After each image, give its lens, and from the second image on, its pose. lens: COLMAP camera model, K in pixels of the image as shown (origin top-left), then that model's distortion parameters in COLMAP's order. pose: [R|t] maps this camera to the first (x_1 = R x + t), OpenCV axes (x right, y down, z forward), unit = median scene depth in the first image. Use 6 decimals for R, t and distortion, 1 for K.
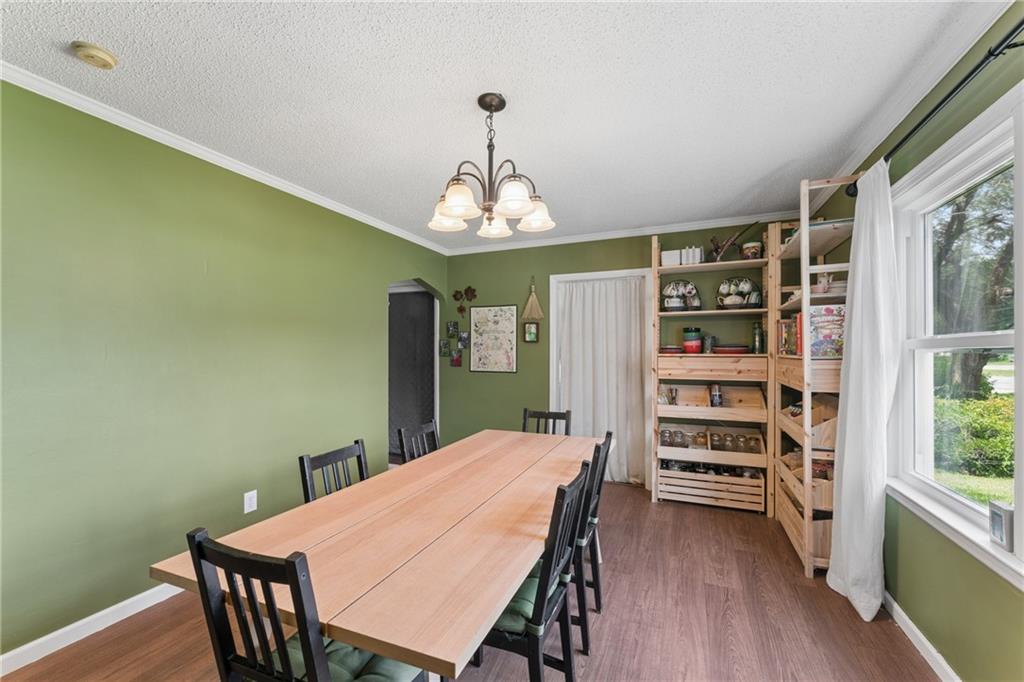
lens RADIAL K [[413.8, 0, 509.7], [0, 413.8, 354.0], [0, 0, 1]] dist [0.000262, 0.000011]
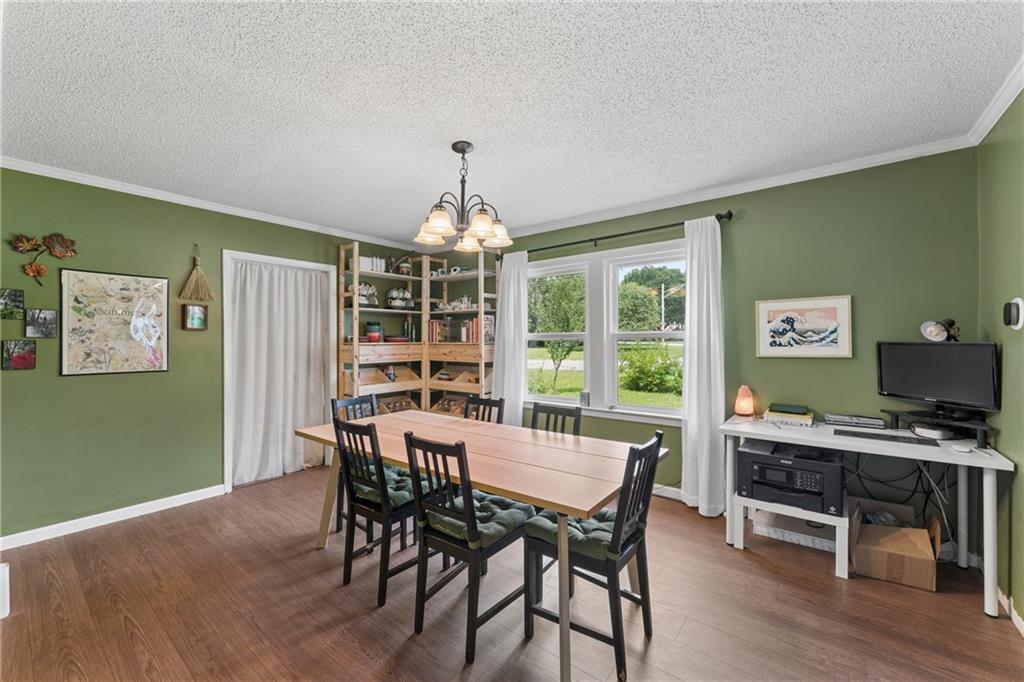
lens RADIAL K [[413.8, 0, 509.8], [0, 413.8, 344.5], [0, 0, 1]] dist [0.000262, 0.000011]
pose [[0.256599, -0.011934, 0.966444, -0.671794], [0.011448, 0.999891, 0.009308, -0.001922], [-0.966450, 0.008676, 0.256707, 0.288429]]
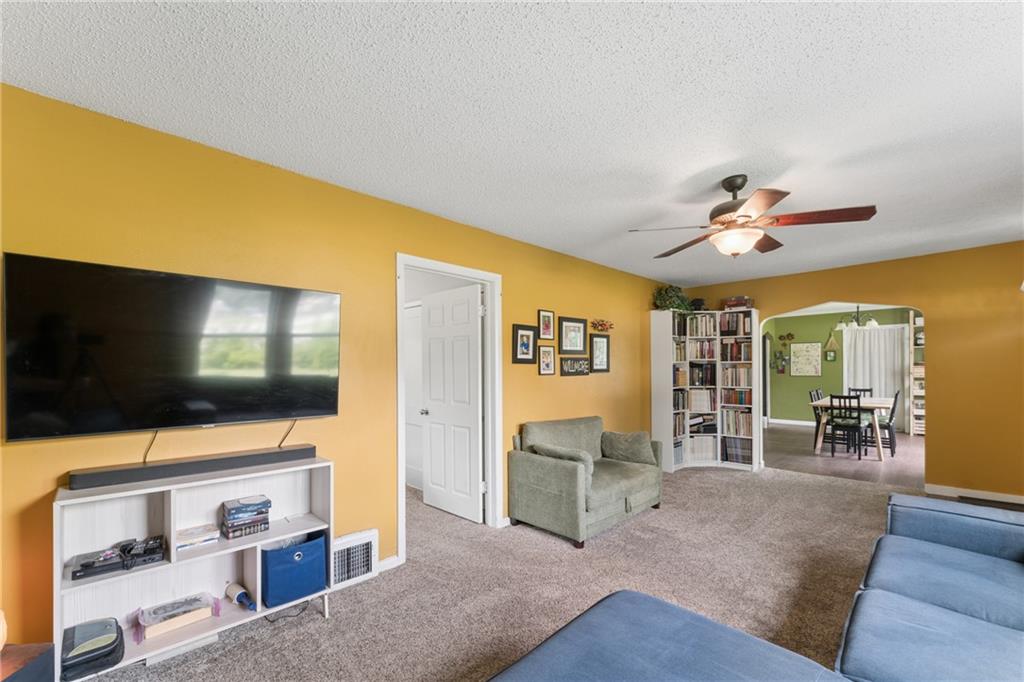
lens RADIAL K [[433.1, 0, 521.0], [0, 433.1, 373.2], [0, 0, 1]] dist [0.011459, 0.000521]
pose [[0.933075, -0.009915, -0.359546, -0.725991], [0.013806, 0.999871, 0.008255, -0.008624], [0.359418, -0.012666, 0.933091, -1.847954]]
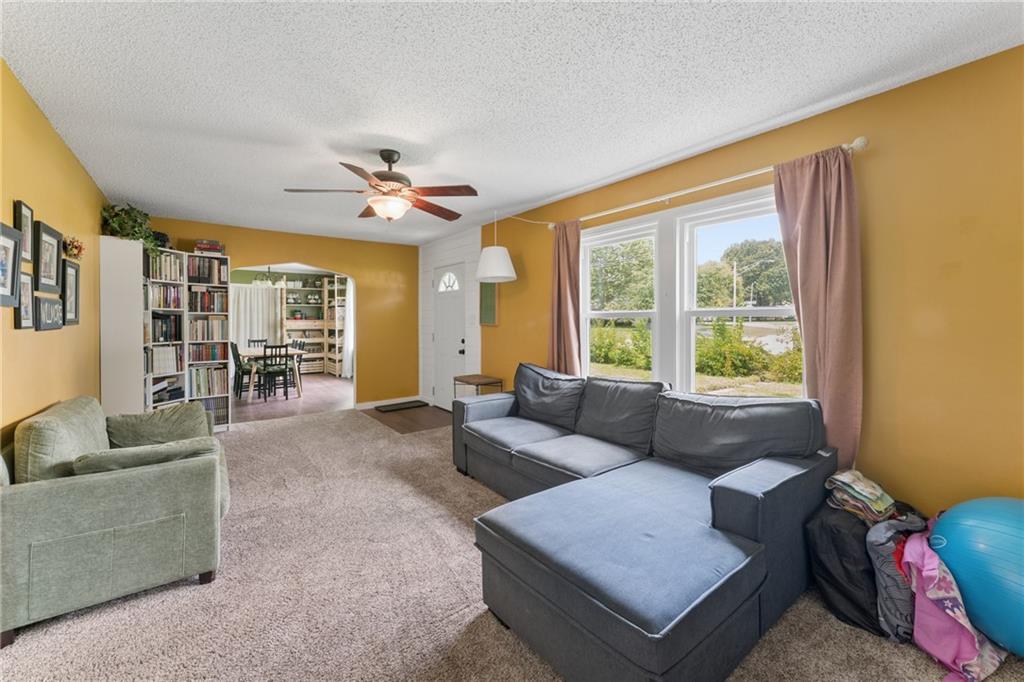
lens RADIAL K [[413.8, 0, 522.1], [0, 413.8, 321.3], [0, 0, 1]] dist [0.000262, 0.000011]
pose [[0.474945, -0.009368, 0.879965, -1.275234], [0.005180, 0.999956, 0.007850, -0.004047], [-0.880000, 0.000830, 0.474973, -1.617624]]
